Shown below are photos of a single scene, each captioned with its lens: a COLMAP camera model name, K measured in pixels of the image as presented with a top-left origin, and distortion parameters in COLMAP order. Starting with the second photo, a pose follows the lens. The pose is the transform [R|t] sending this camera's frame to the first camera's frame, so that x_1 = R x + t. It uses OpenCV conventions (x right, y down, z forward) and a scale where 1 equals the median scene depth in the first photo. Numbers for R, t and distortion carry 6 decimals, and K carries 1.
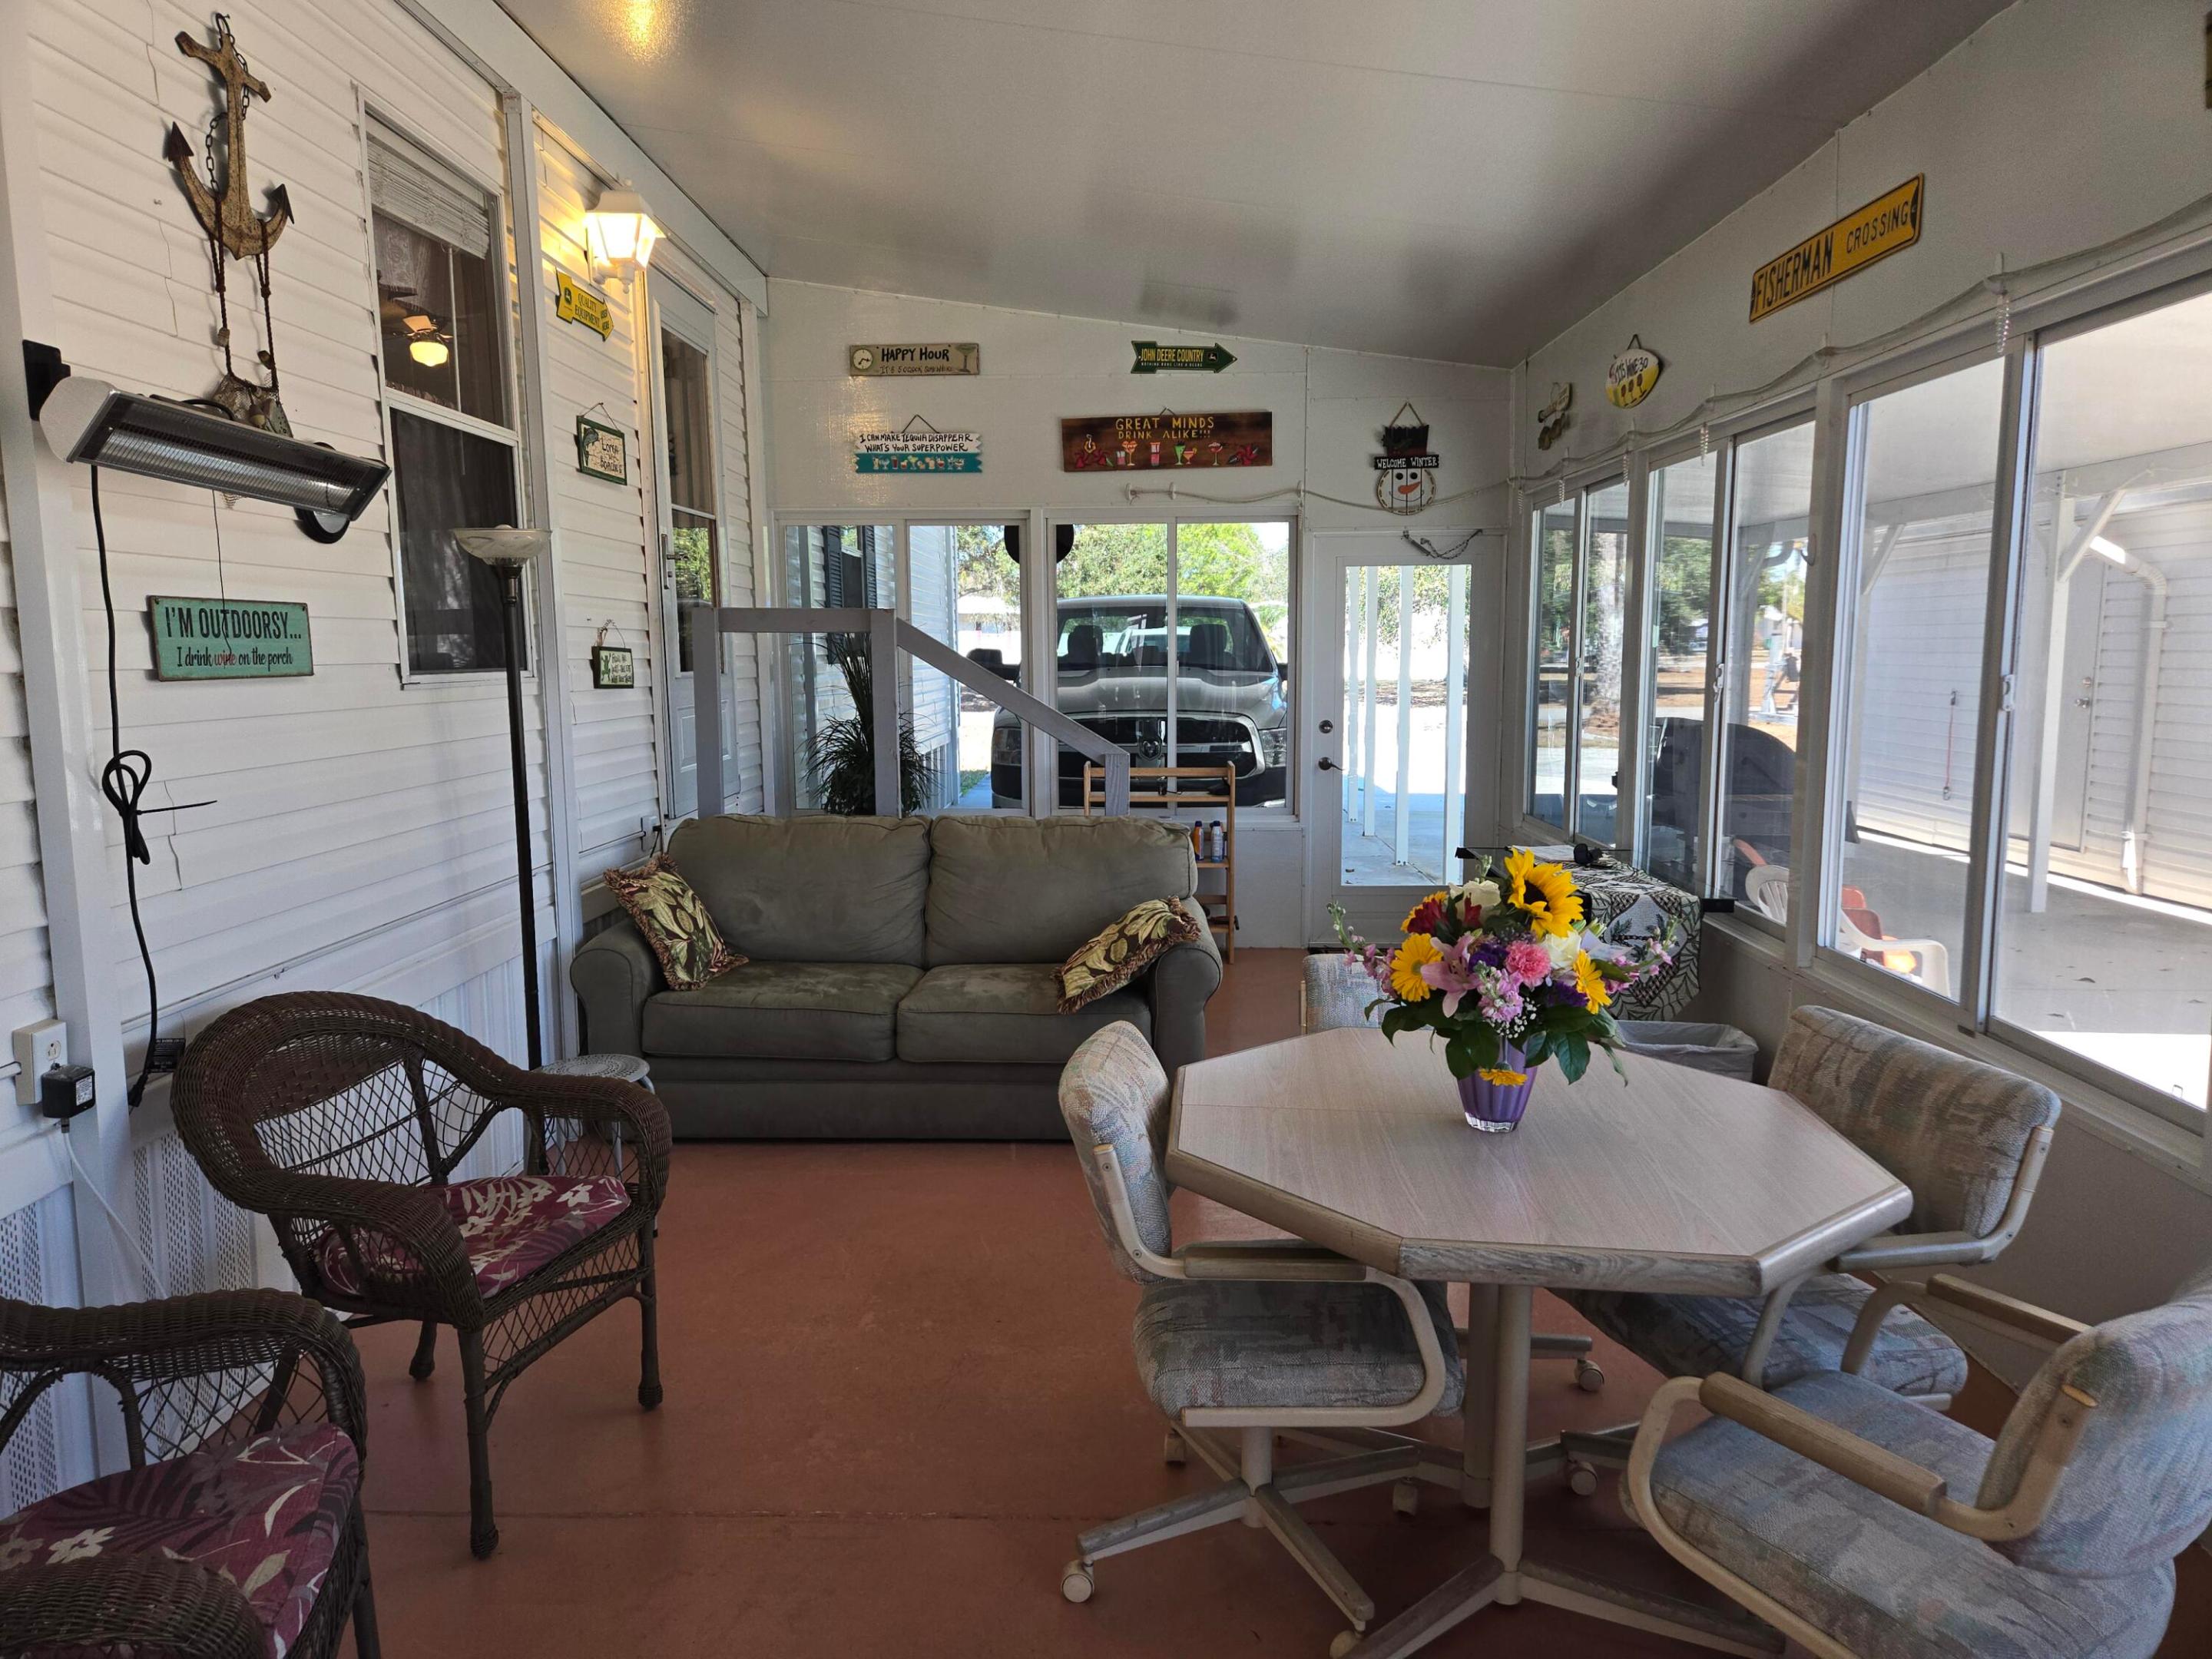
lens RADIAL K [[1425.0, 0, 1112.8], [0, 1425.0, 823.5], [0, 0, 1]] dist [0.087375, -0.066345]
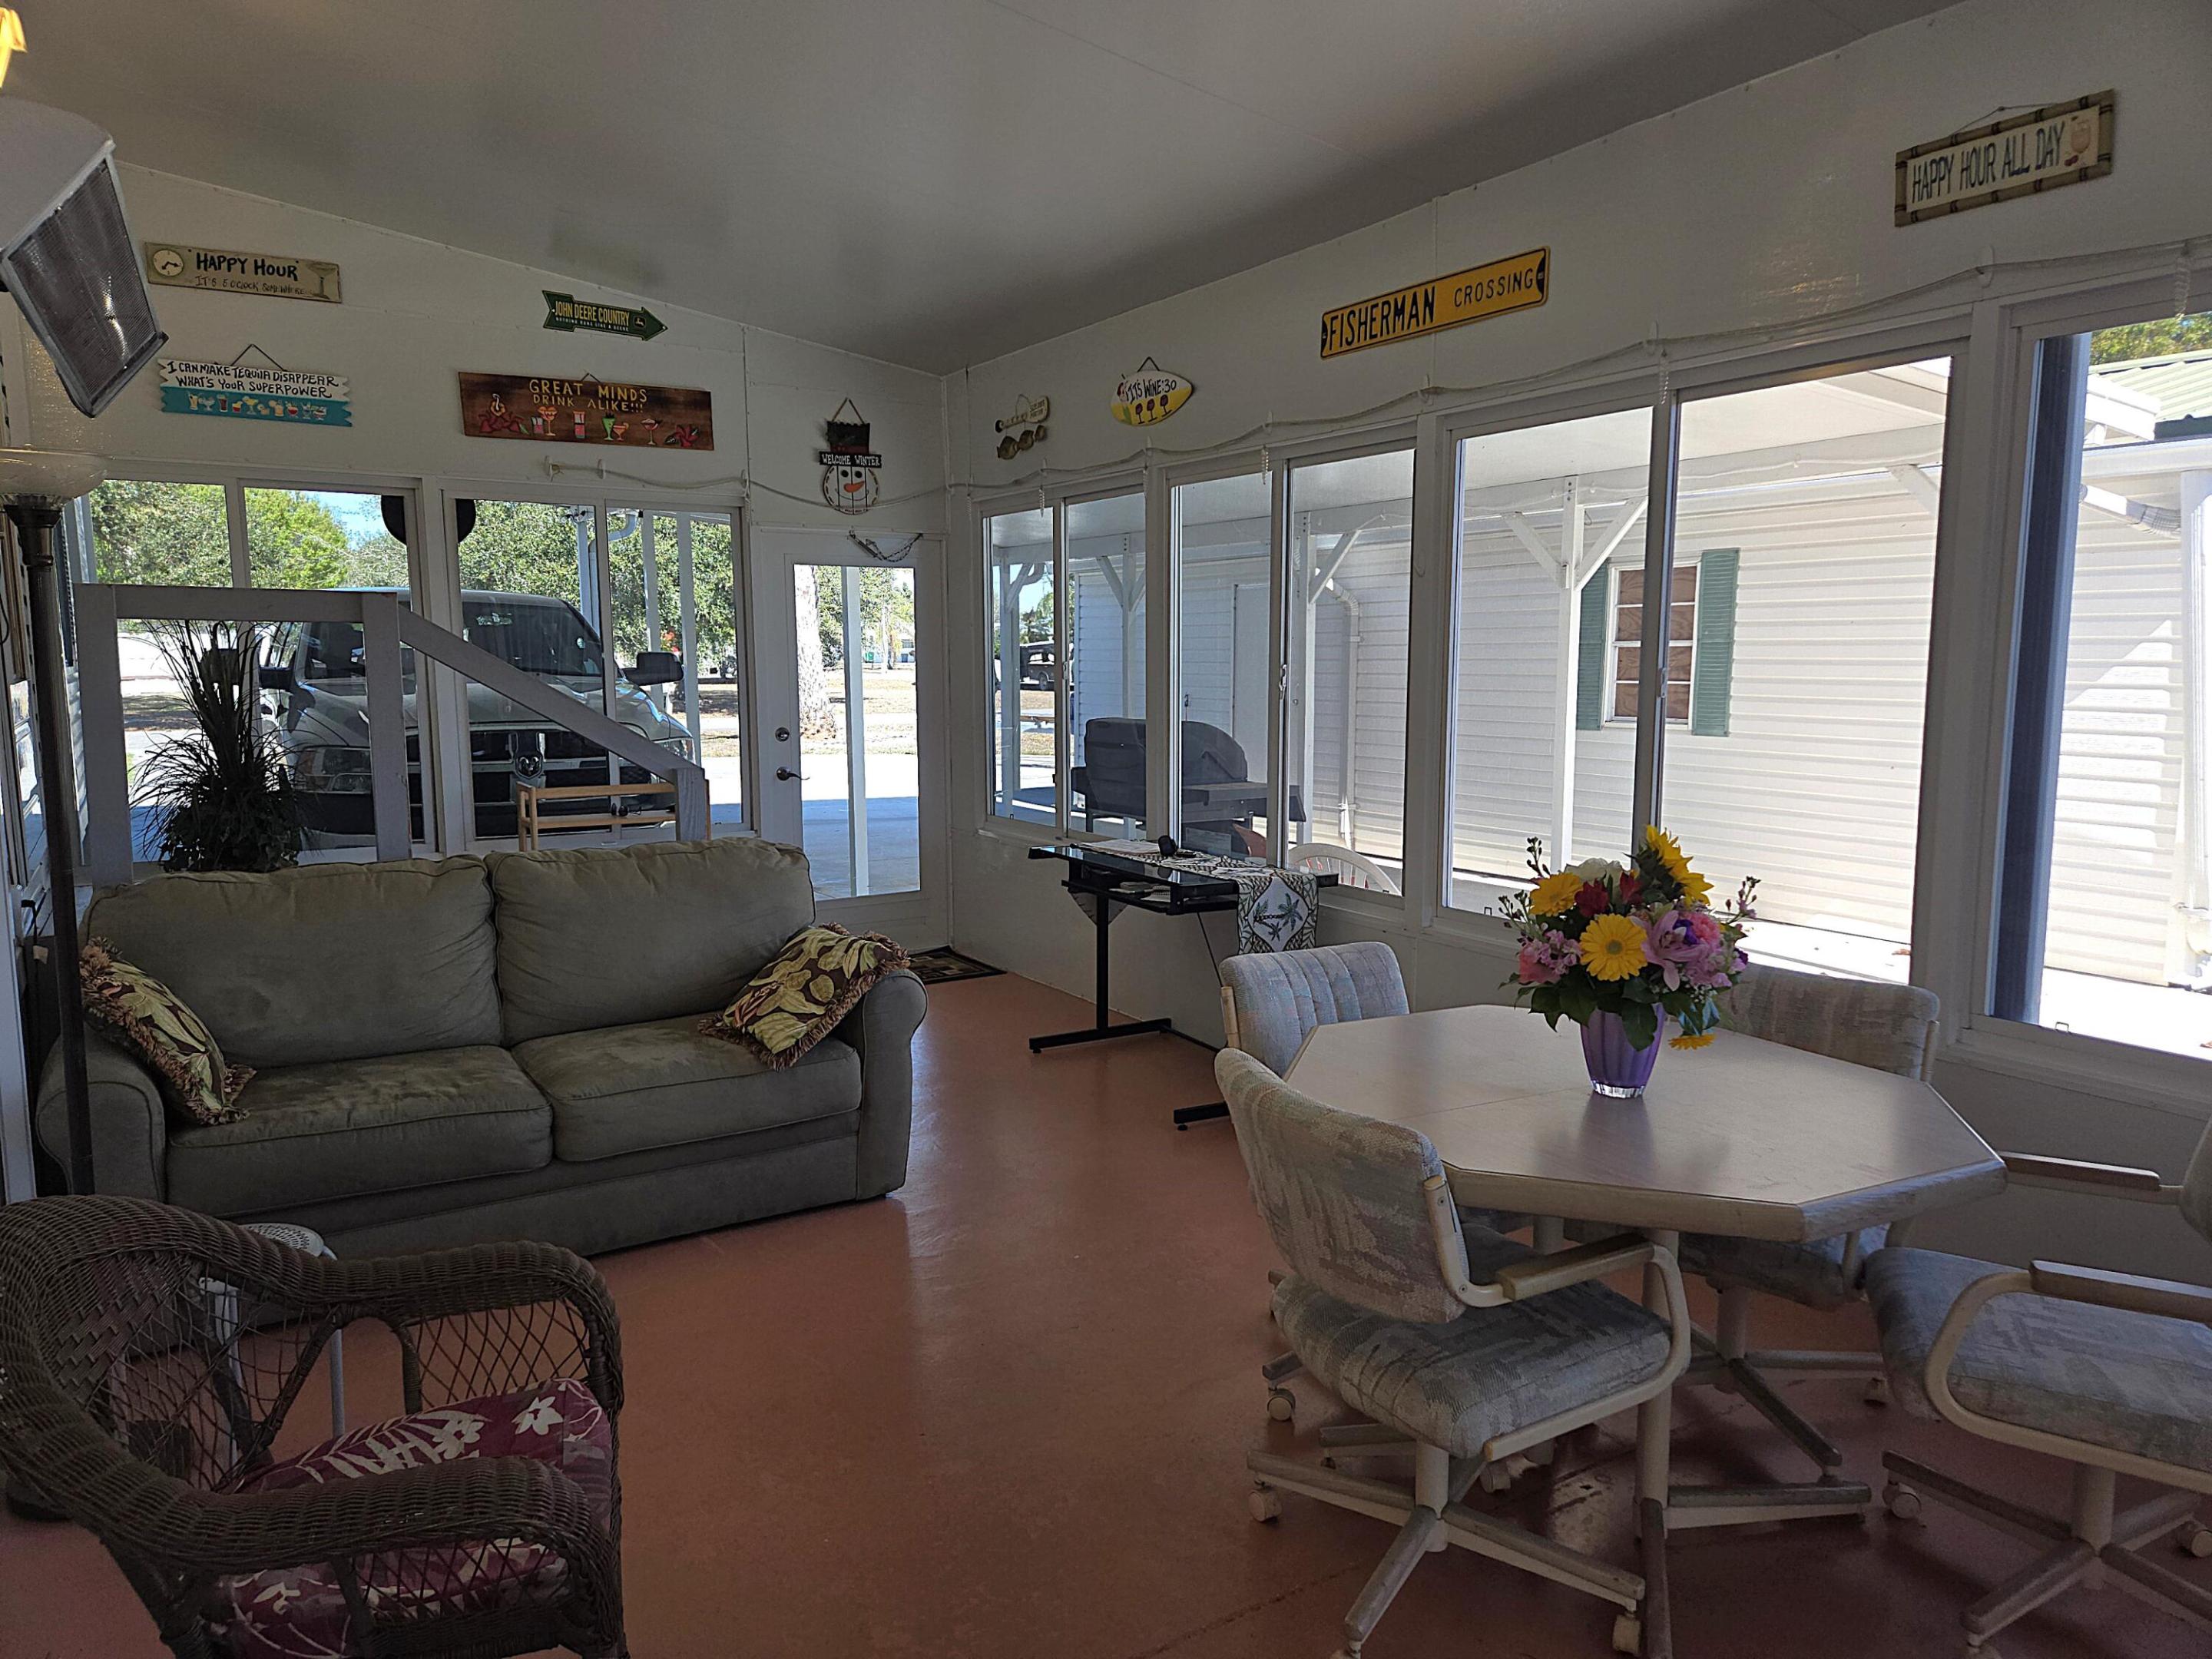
lens RADIAL K [[1425.0, 0, 1112.8], [0, 1425.0, 823.5], [0, 0, 1]] dist [0.087375, -0.066345]
pose [[0.841981, -0.061323, 0.536011, -0.301689], [0.065204, 0.997803, 0.011732, -0.010577], [-0.535552, 0.025072, 0.844130, 0.155521]]
